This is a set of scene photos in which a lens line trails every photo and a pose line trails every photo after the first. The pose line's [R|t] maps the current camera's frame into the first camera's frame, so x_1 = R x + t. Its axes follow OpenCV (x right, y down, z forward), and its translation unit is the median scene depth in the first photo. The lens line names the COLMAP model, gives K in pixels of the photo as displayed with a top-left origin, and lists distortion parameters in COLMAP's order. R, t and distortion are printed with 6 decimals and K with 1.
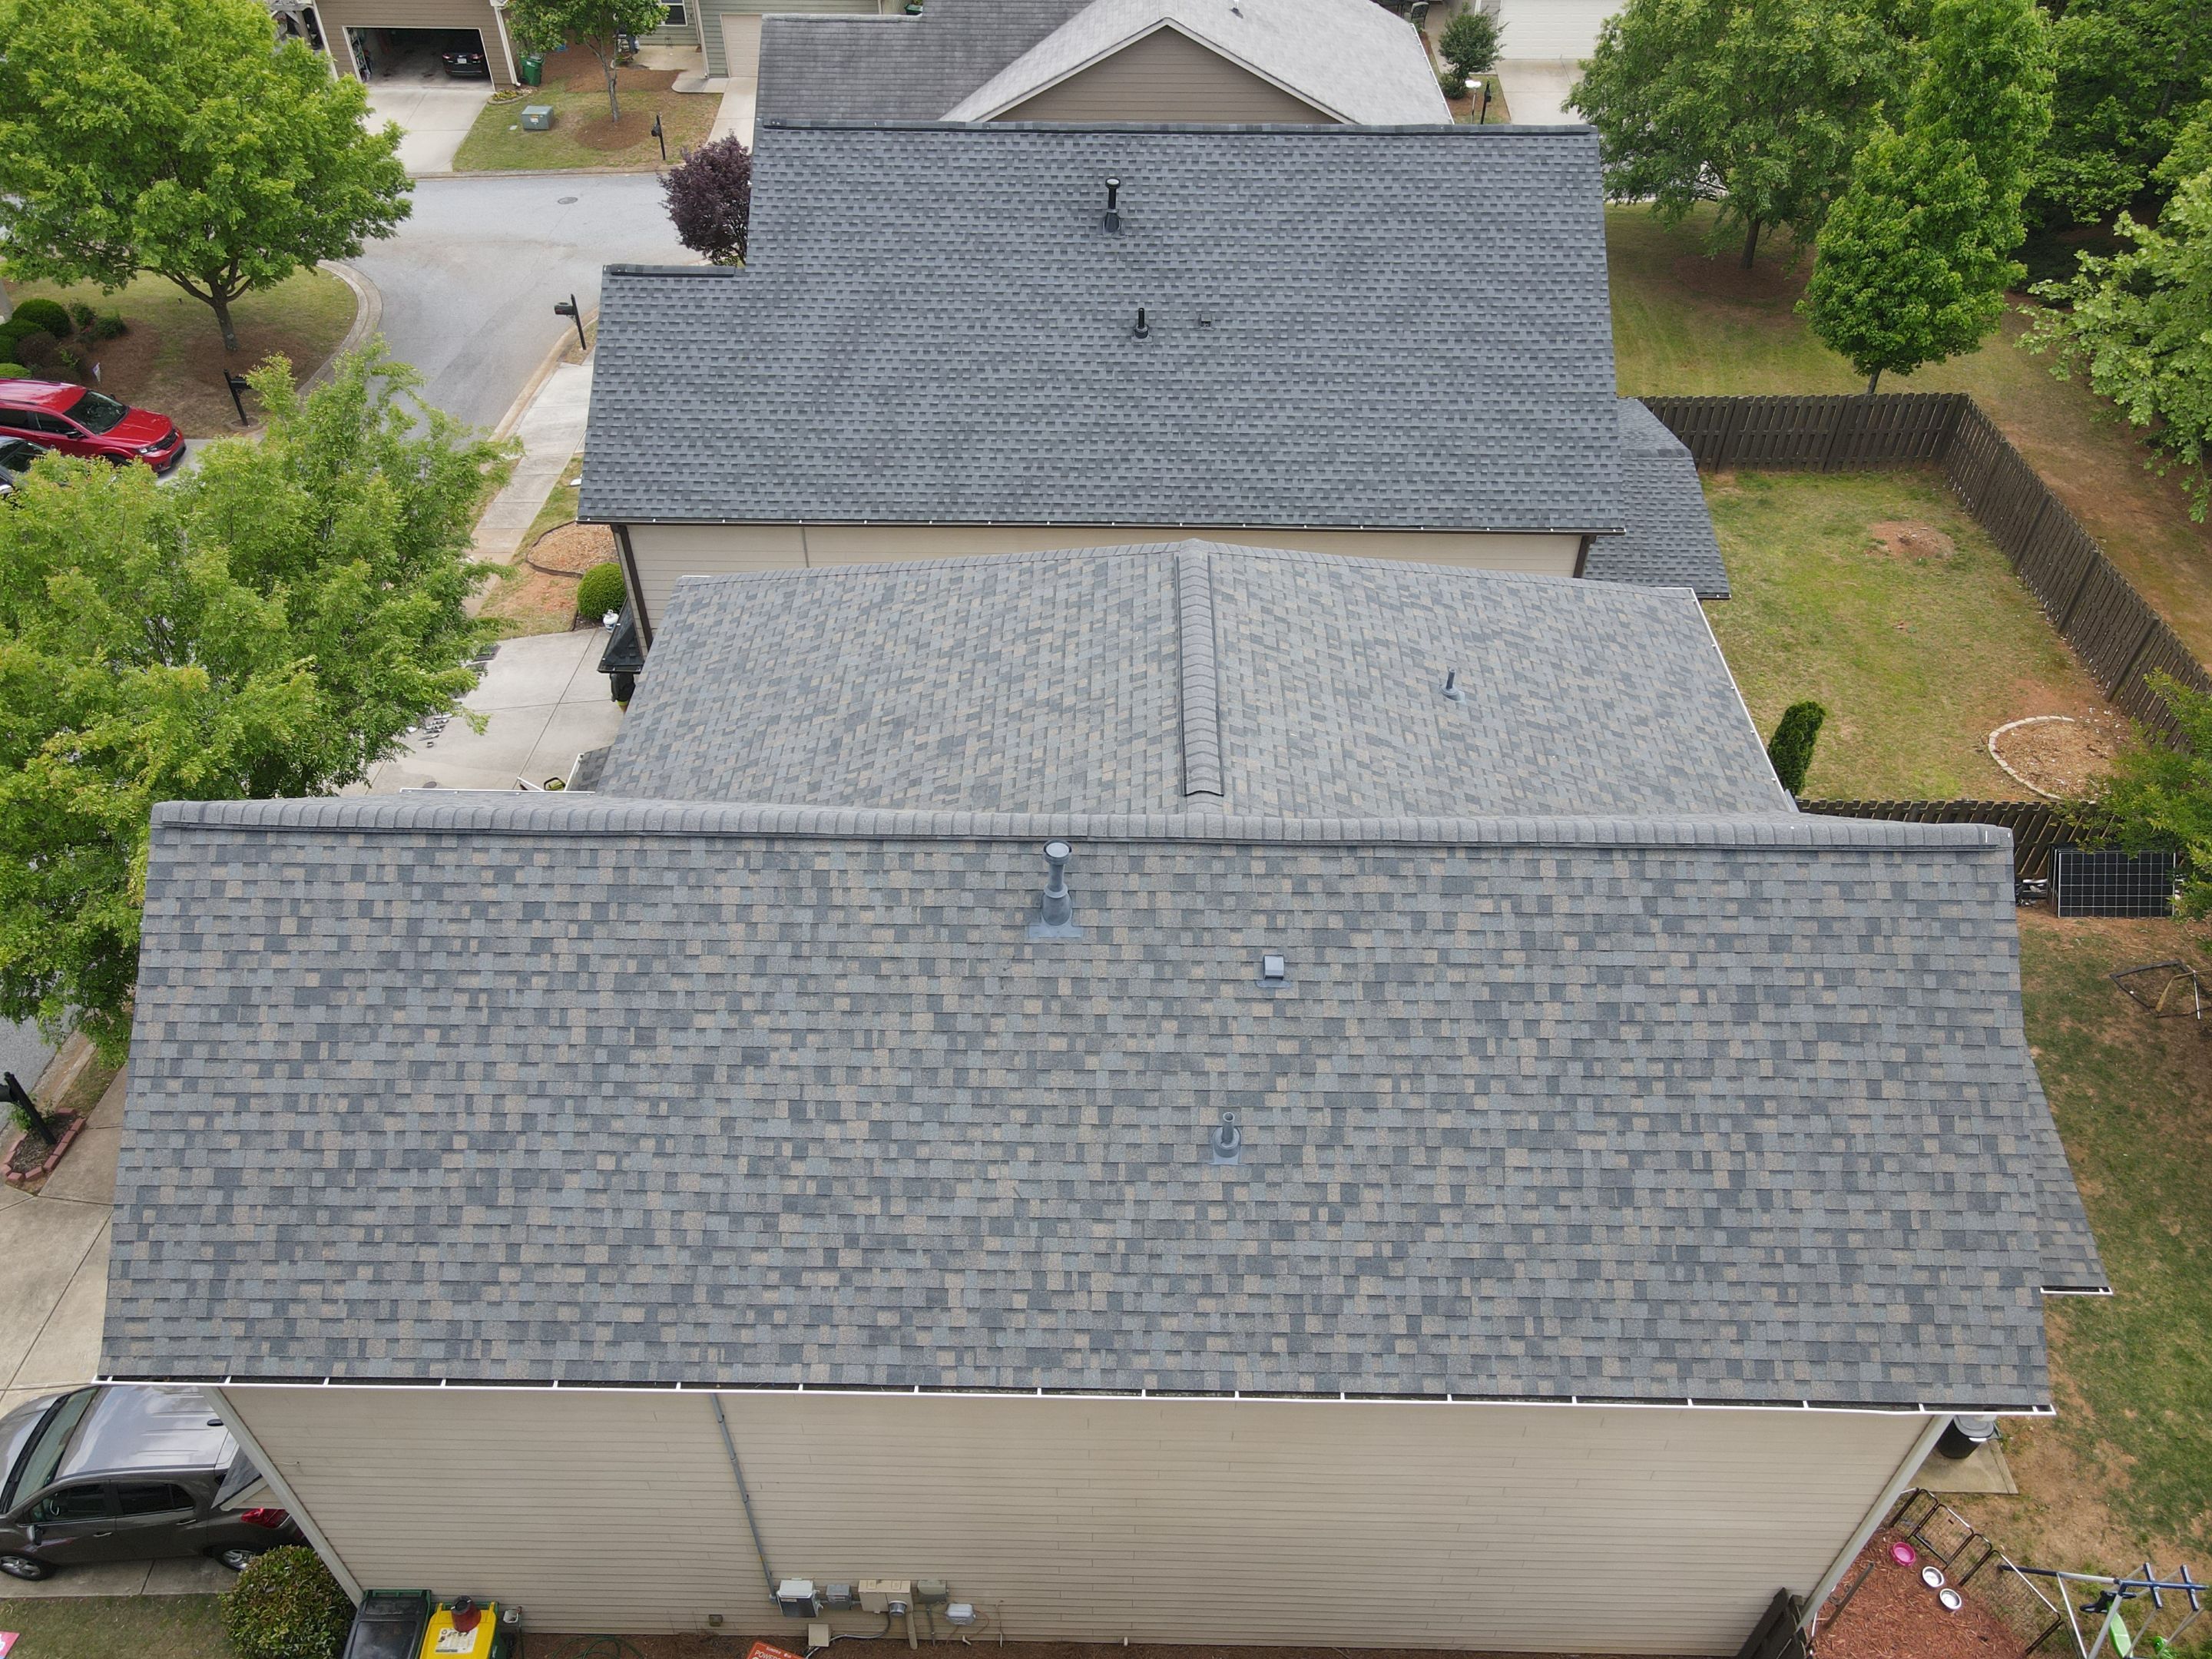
lens RADIAL K [[1623.2, 0, 1108.9], [0, 1623.2, 808.9], [0, 0, 1]] dist [0.007667, 0.007949]
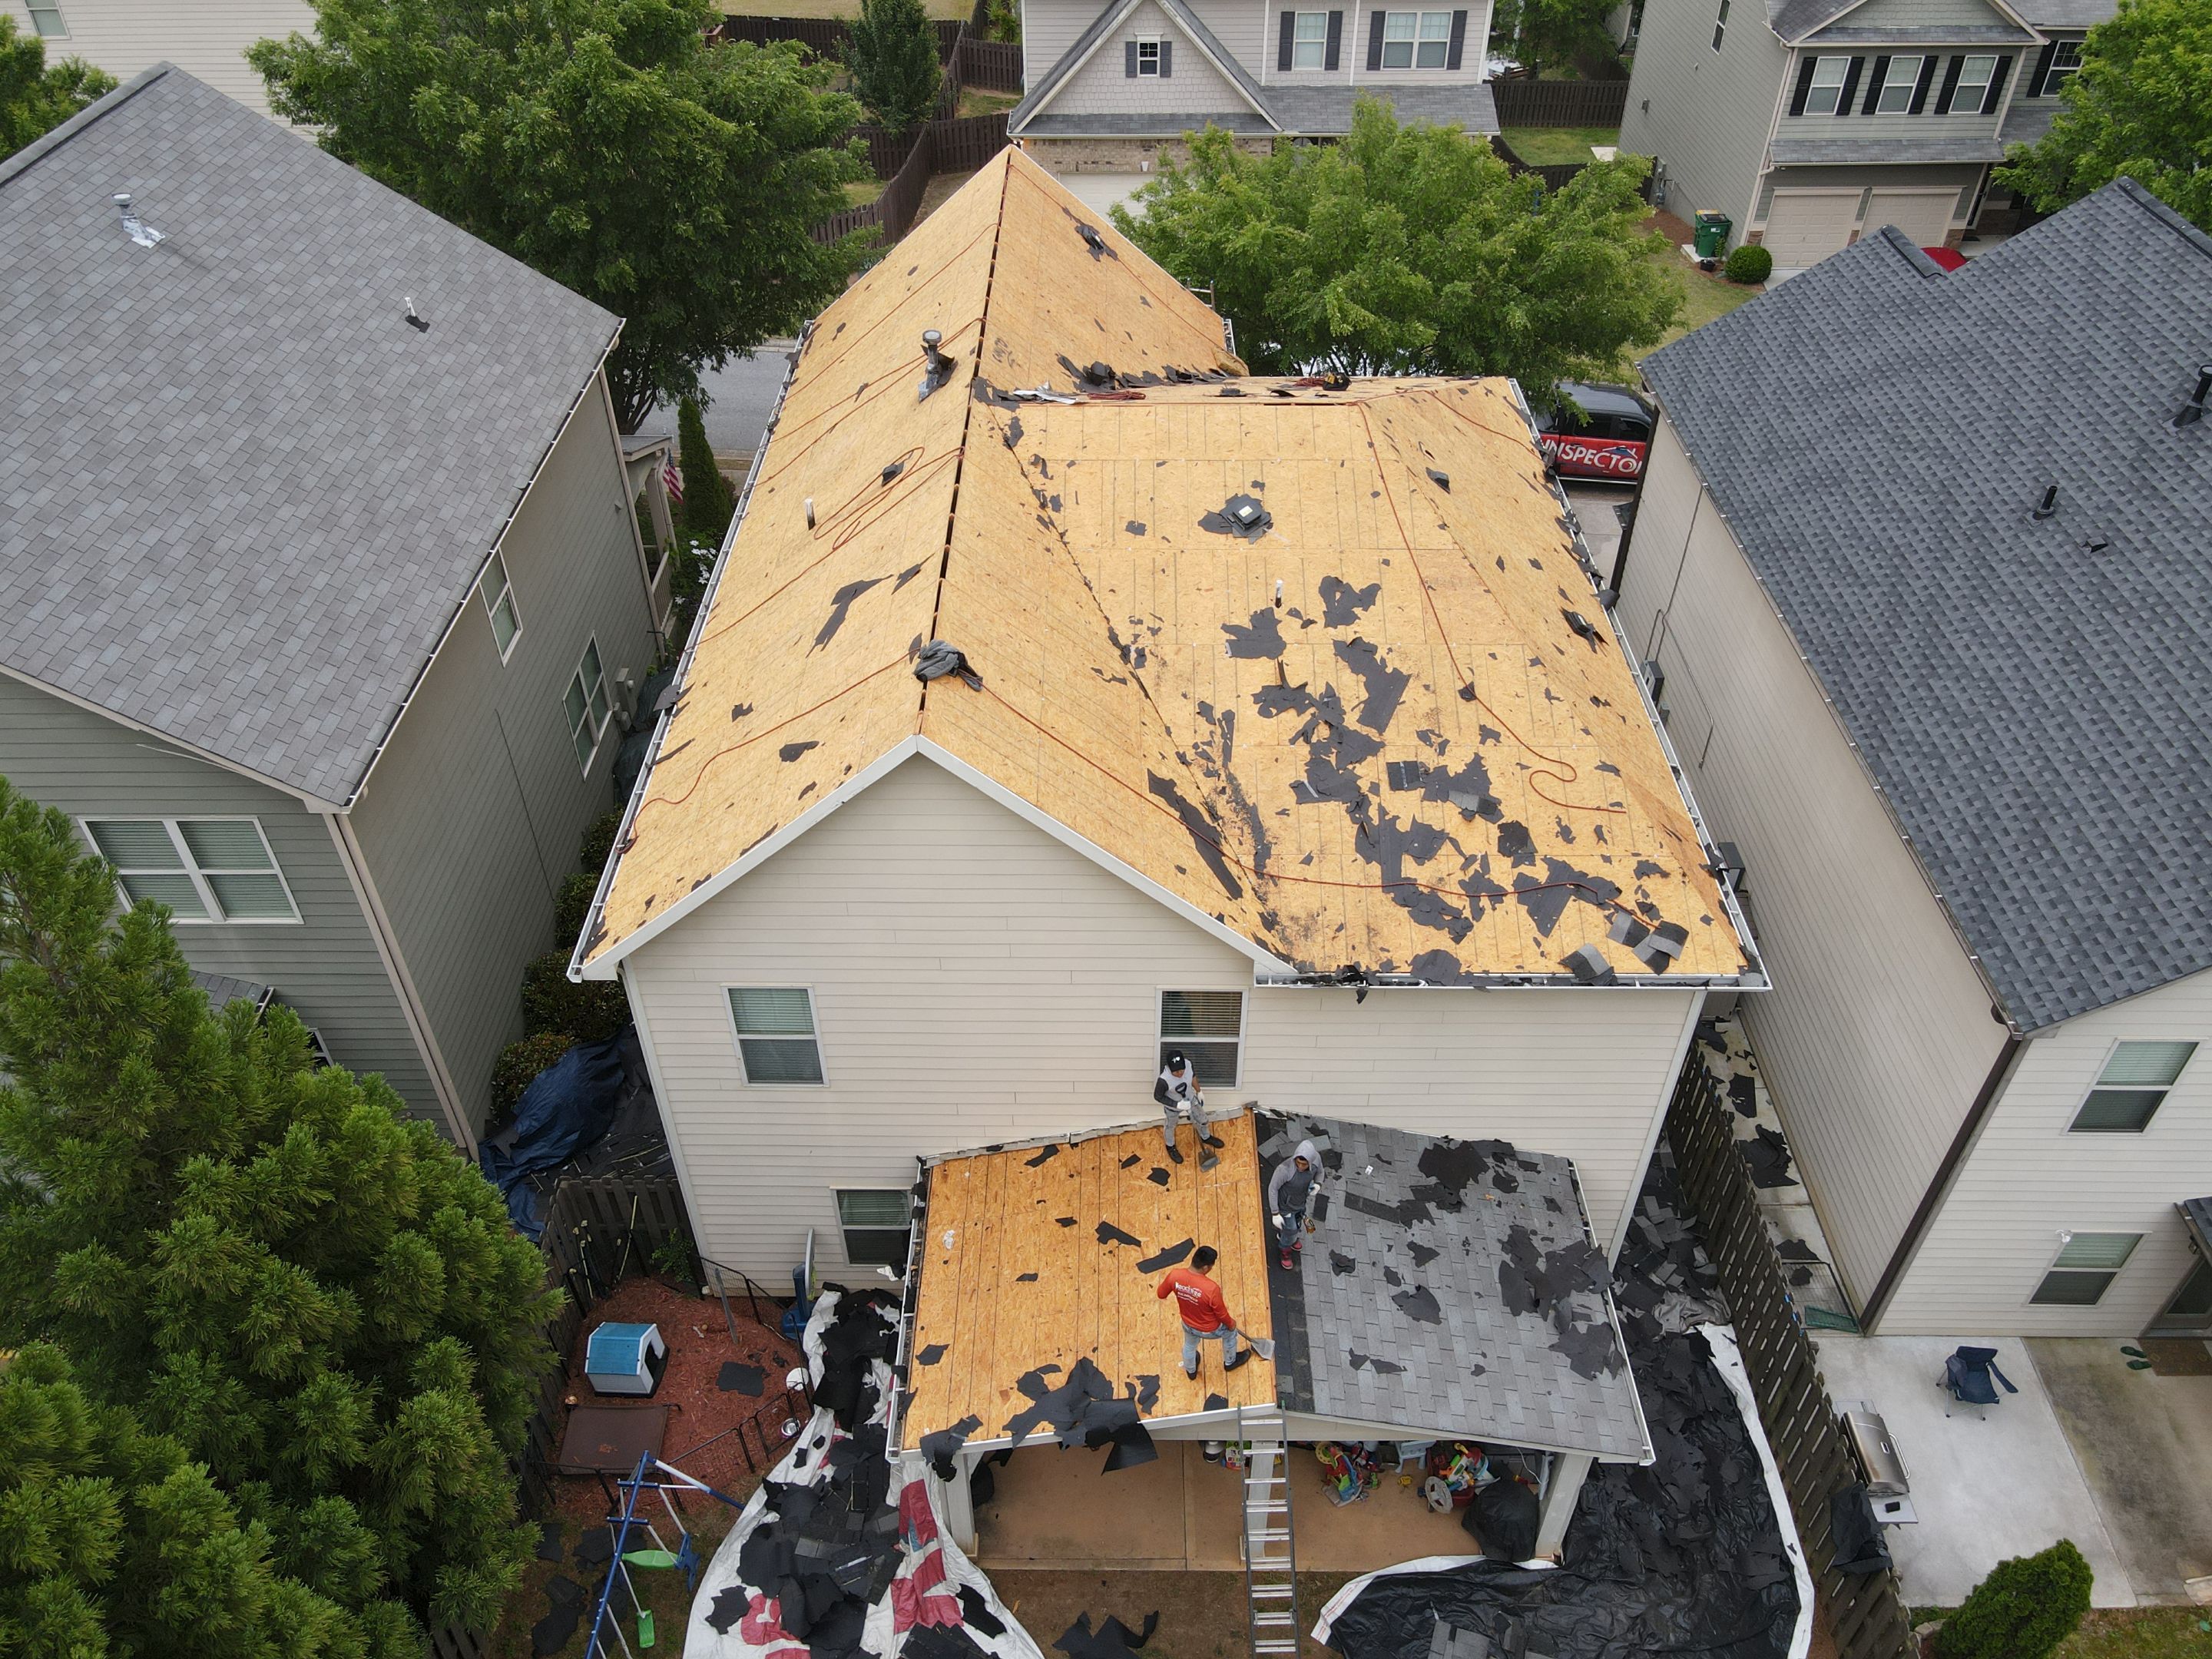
lens RADIAL K [[1623.2, 0, 1108.3], [0, 1623.2, 824.5], [0, 0, 1]] dist [0.007667, 0.007949]
pose [[0.010468, 0.643537, -0.765344, 1.146846], [-0.663024, 0.577409, 0.476444, -0.434254], [0.748525, 0.502454, 0.432725, 0.569582]]
